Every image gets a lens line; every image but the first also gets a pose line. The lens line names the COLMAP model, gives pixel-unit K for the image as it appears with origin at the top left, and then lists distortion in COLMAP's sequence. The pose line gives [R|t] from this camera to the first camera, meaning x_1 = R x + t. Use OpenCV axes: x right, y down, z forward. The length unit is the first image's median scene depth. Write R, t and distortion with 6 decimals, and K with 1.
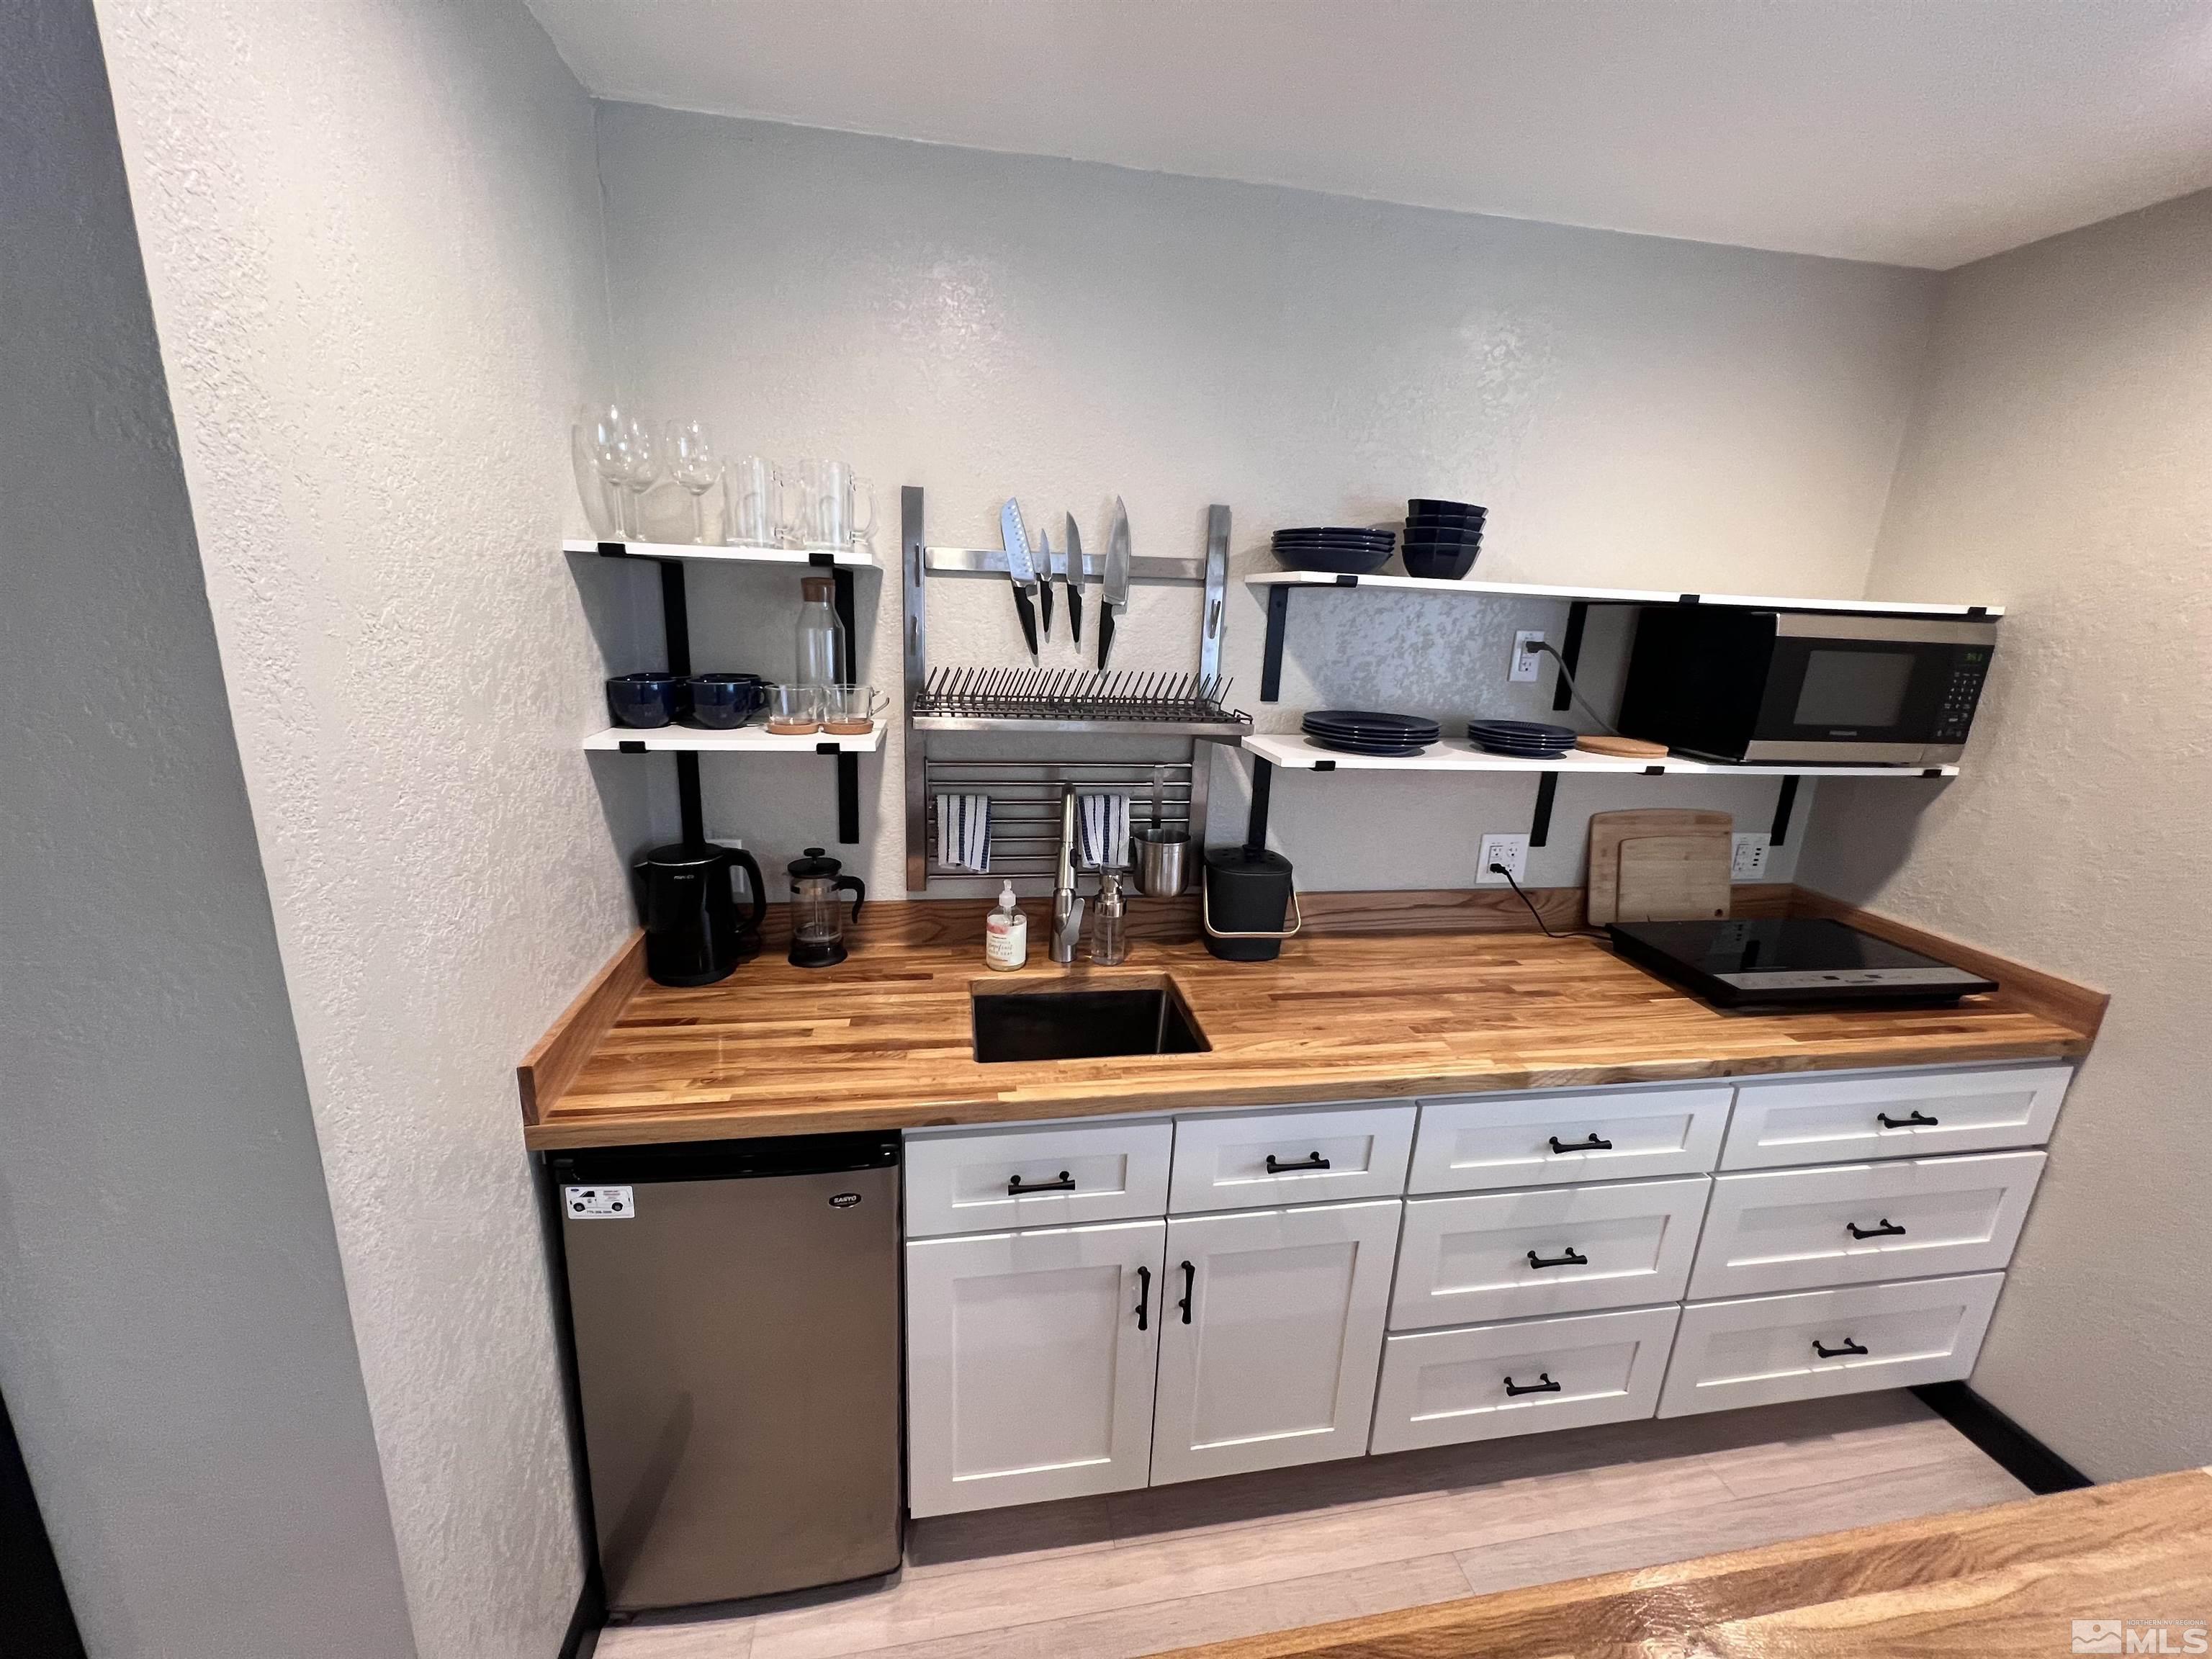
lens RADIAL K [[885.5, 0, 1099.8], [0, 885.5, 822.1], [0, 0, 1]] dist [-0.000596, 0.000452]
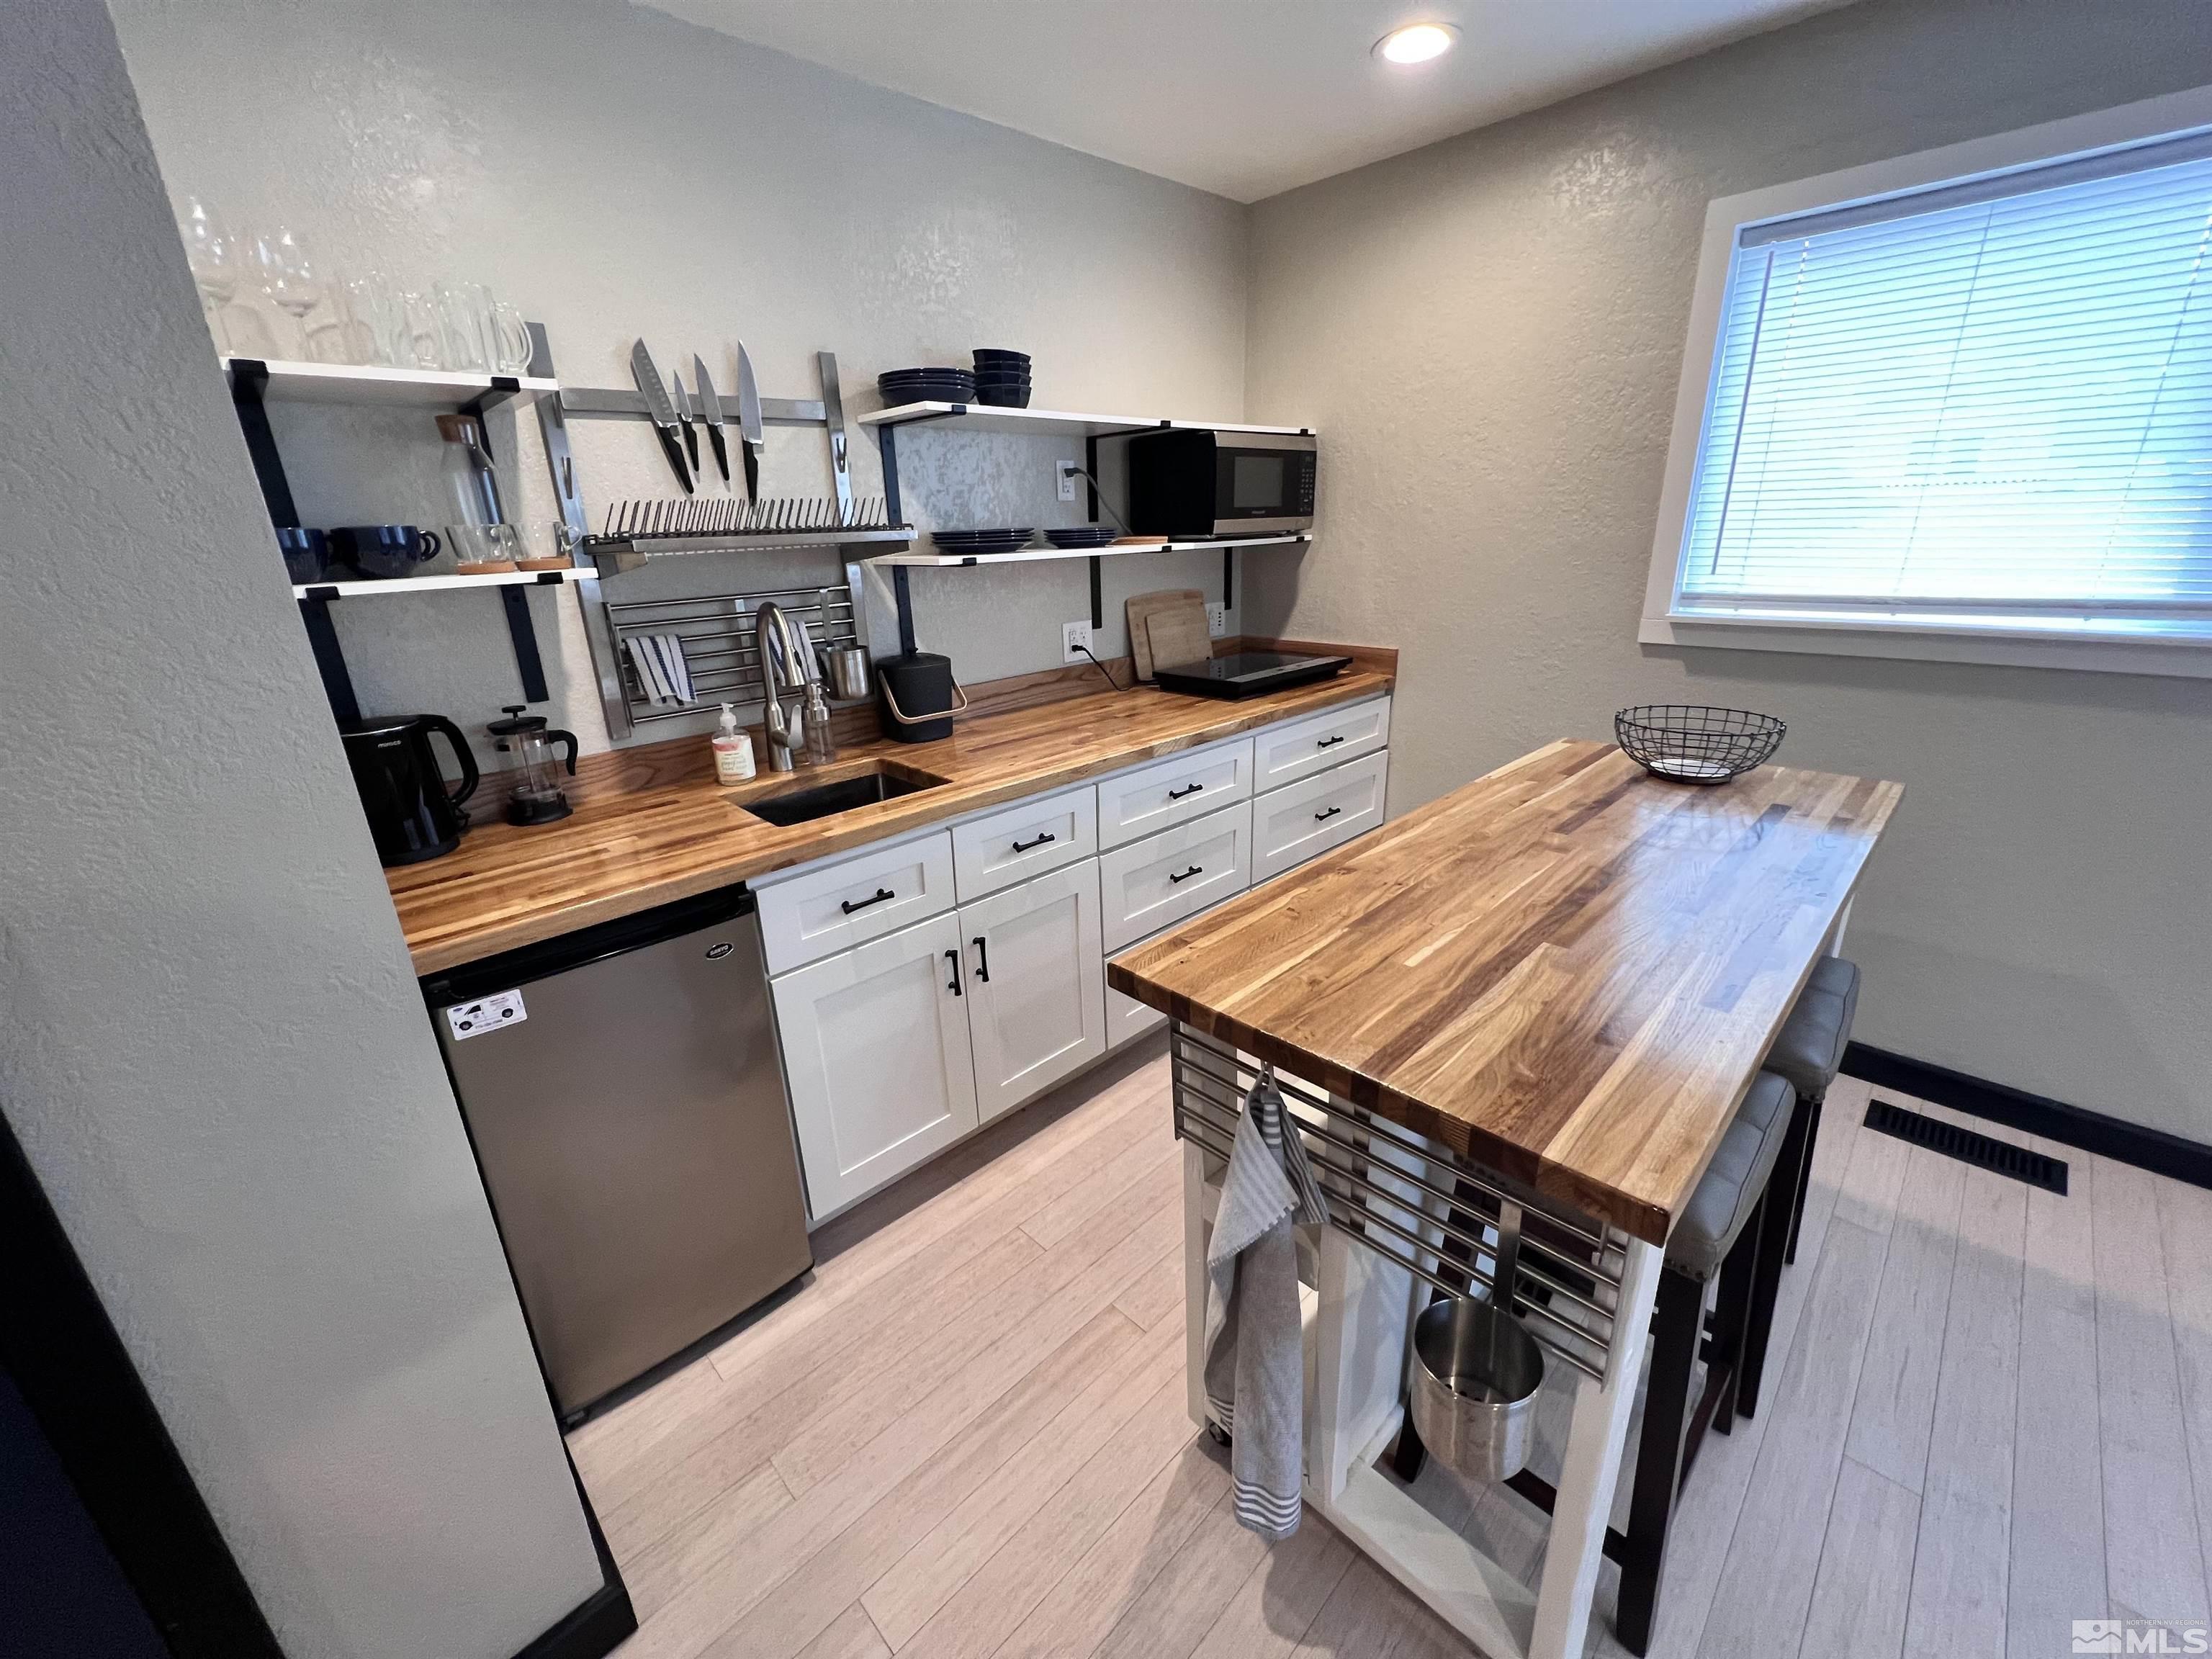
lens RADIAL K [[885.5, 0, 1099.8], [0, 885.5, 822.1], [0, 0, 1]] dist [-0.000596, 0.000452]
pose [[0.825698, -0.249028, 0.506170, -0.304368], [0.206345, 0.968433, 0.139851, 0.147568], [-0.525019, -0.011029, 0.851019, -0.179039]]
